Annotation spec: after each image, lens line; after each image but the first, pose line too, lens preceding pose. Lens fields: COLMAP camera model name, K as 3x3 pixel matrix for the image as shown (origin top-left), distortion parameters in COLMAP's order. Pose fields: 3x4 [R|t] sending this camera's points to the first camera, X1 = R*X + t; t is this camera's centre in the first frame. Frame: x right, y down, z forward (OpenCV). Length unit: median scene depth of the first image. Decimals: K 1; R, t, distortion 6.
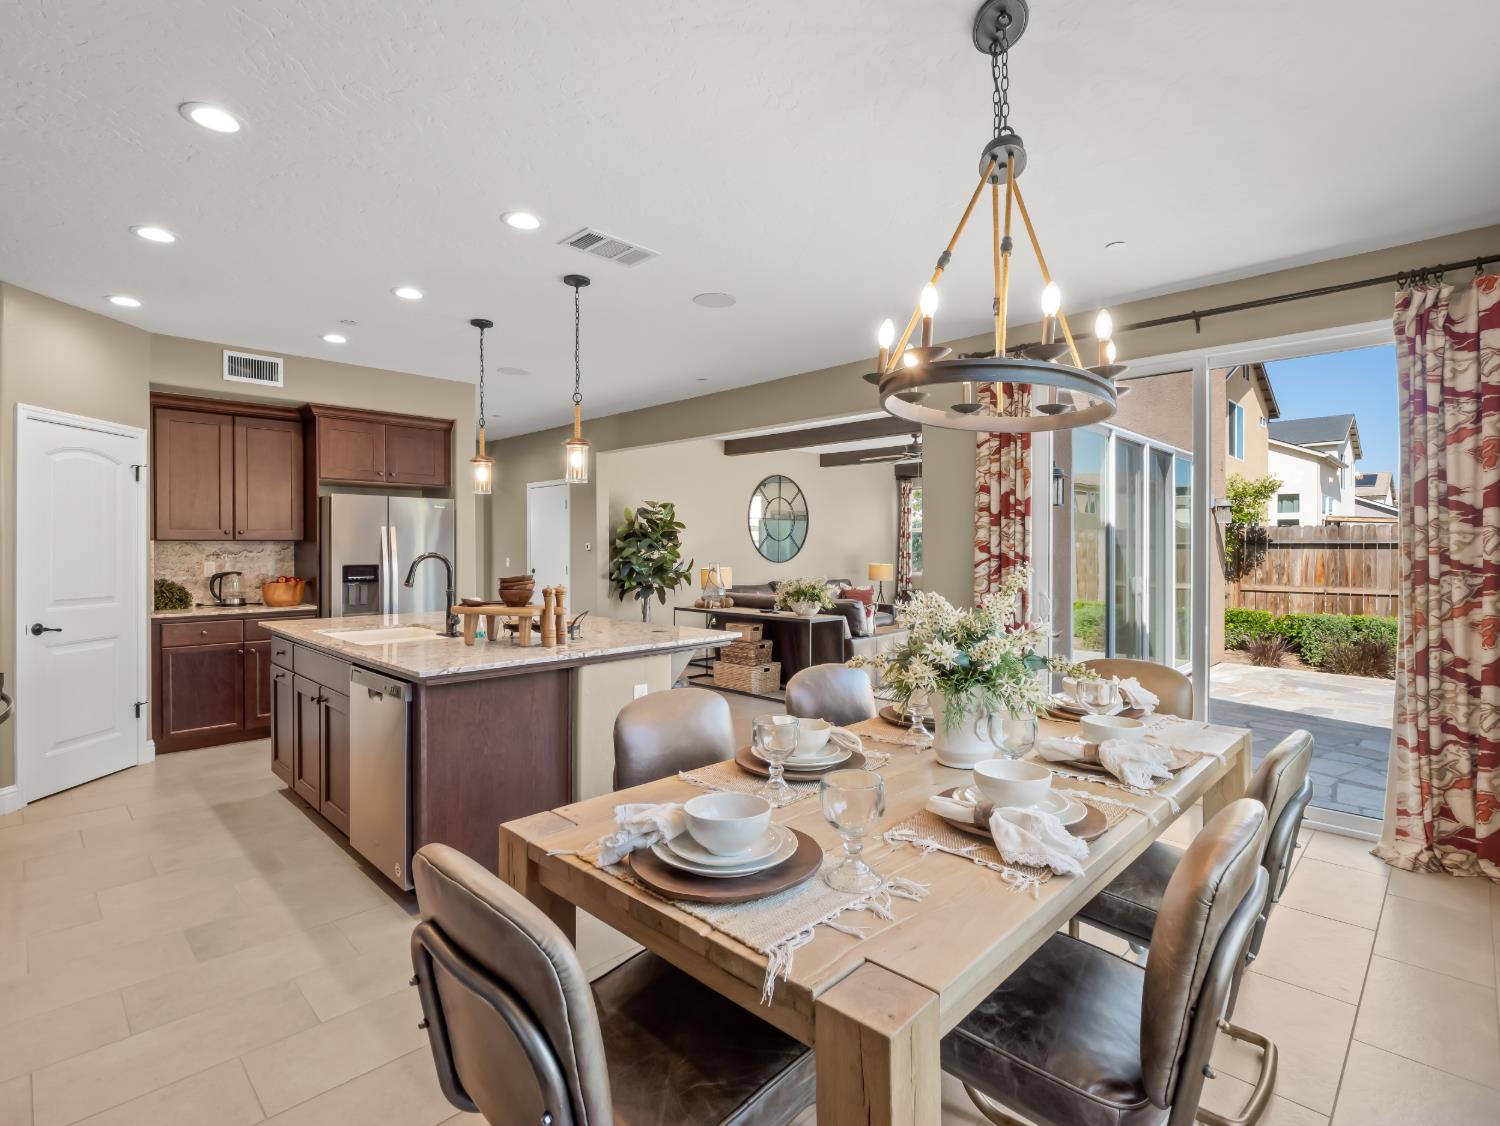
lens RADIAL K [[725.8, 0, 736.9], [0, 725.8, 553.0], [0, 0, 1]] dist [-0.013344, -0.002315]
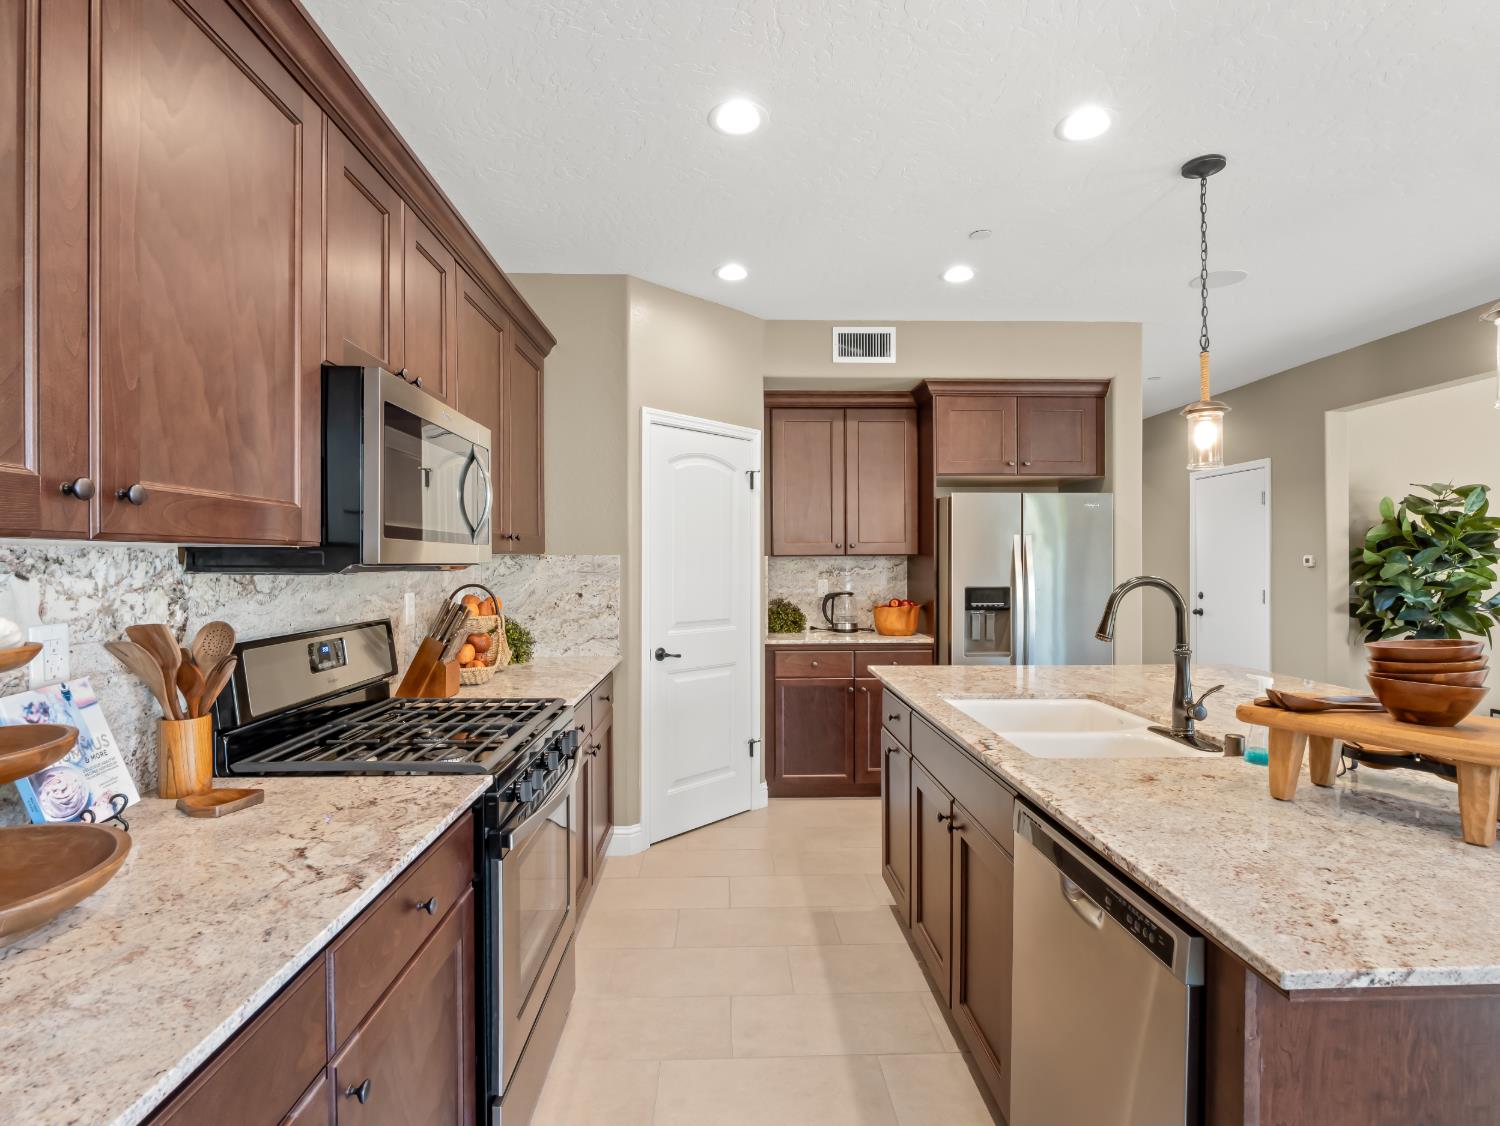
lens RADIAL K [[774.6, 0, 744.3], [0, 774.6, 556.8], [0, 0, 1]] dist [-0.007116, -0.001860]
pose [[0.730395, -0.005040, -0.683006, -0.165423], [-0.003674, 0.999929, -0.011308, -0.005067], [0.683015, 0.010769, 0.730325, 0.258284]]
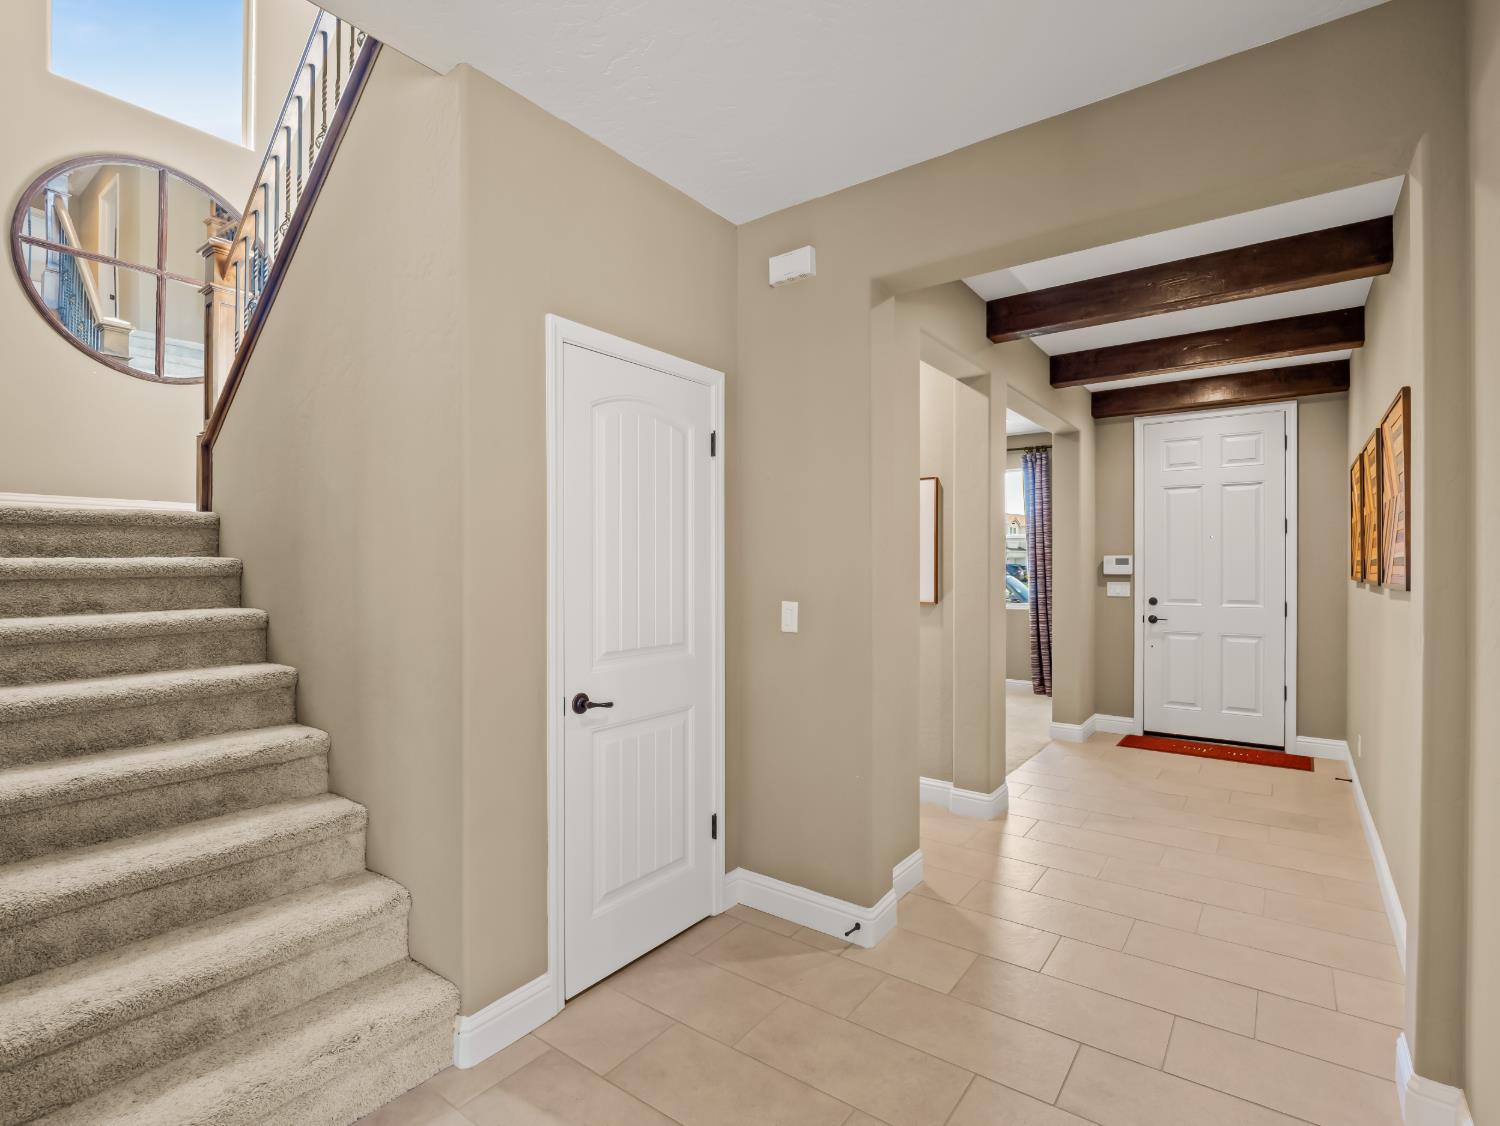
lens RADIAL K [[725.8, 0, 747.2], [0, 725.8, 570.2], [0, 0, 1]] dist [-0.013344, -0.002315]
pose [[0.794855, -0.013065, -0.606659, -0.372656], [0.006628, 0.999895, -0.012849, 0.004090], [0.606764, 0.006193, 0.794858, 0.448955]]
